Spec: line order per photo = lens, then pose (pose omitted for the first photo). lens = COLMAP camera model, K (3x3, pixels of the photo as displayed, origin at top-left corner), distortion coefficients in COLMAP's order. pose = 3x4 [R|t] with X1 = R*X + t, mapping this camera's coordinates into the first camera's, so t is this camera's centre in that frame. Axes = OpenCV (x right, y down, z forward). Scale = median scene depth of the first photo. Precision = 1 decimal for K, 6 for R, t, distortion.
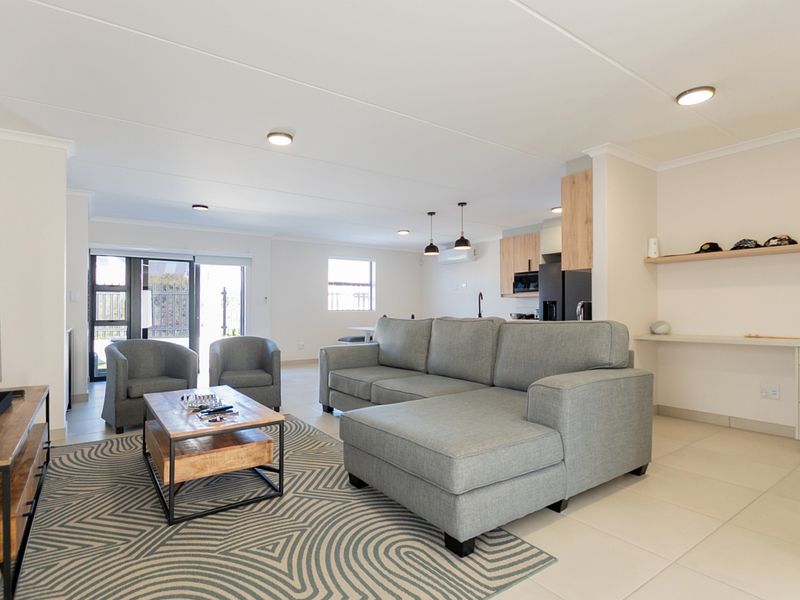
lens RADIAL K [[426.9, 0, 393.7], [0, 426.9, 305.4], [0, 0, 1]] dist [-0.003849, 0.000587]
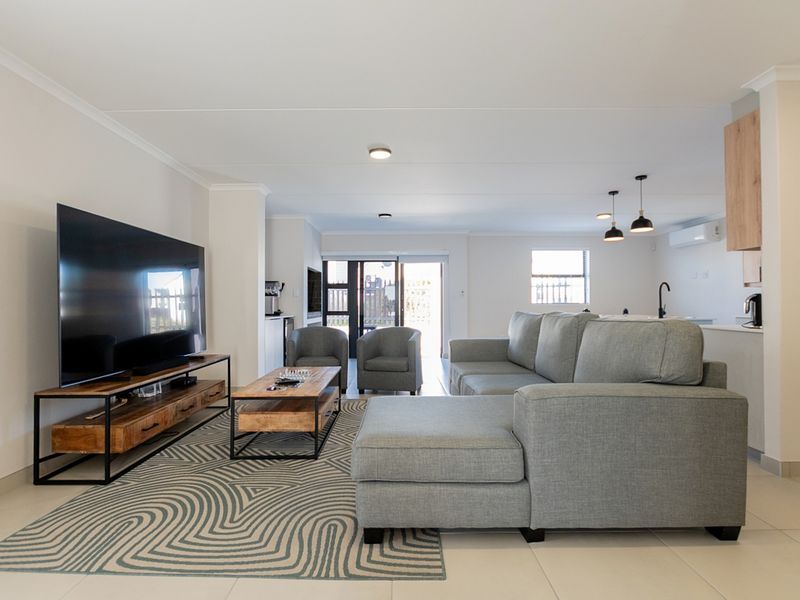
lens RADIAL K [[415.0, 0, 379.6], [0, 415.0, 295.9], [0, 0, 1]] dist [-0.006249, 0.001855]
pose [[0.831223, -0.006771, -0.555899, 0.299556], [0.003623, 0.999971, -0.006762, -0.002437], [0.555928, 0.003606, 0.831223, 0.070071]]
